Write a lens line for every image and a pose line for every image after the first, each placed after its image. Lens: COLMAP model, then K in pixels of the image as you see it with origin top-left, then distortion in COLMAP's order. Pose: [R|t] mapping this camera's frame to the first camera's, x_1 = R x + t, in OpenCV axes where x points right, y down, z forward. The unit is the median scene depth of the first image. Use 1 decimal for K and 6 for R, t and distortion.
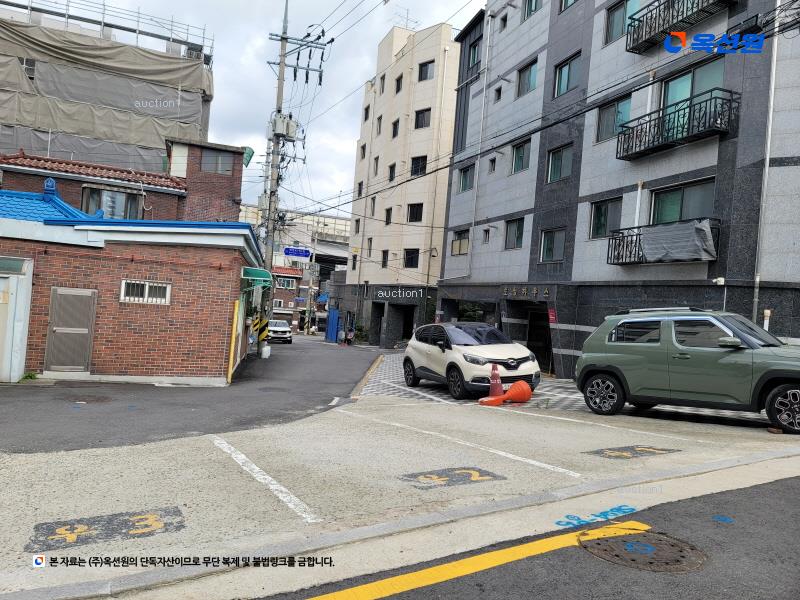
lens RADIAL K [[597.4, 0, 400.0], [0, 597.4, 300.0], [0, 0, 1]] dist [0.034425, -0.002467]
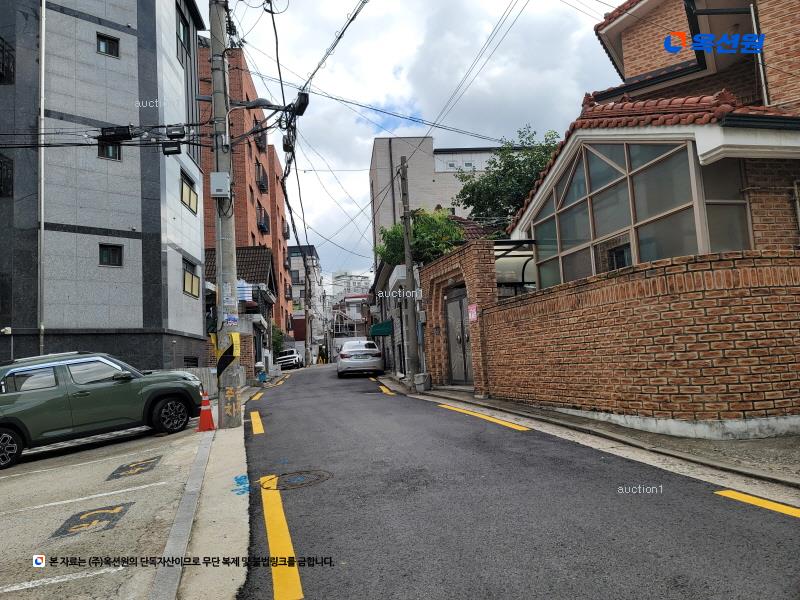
lens RADIAL K [[597.4, 0, 400.0], [0, 597.4, 300.0], [0, 0, 1]] dist [0.034425, -0.002467]
pose [[0.224885, 0.005125, 0.974372, -0.364328], [0.075929, 0.996853, -0.022767, -0.008940], [-0.971422, 0.079103, 0.223789, 0.096542]]
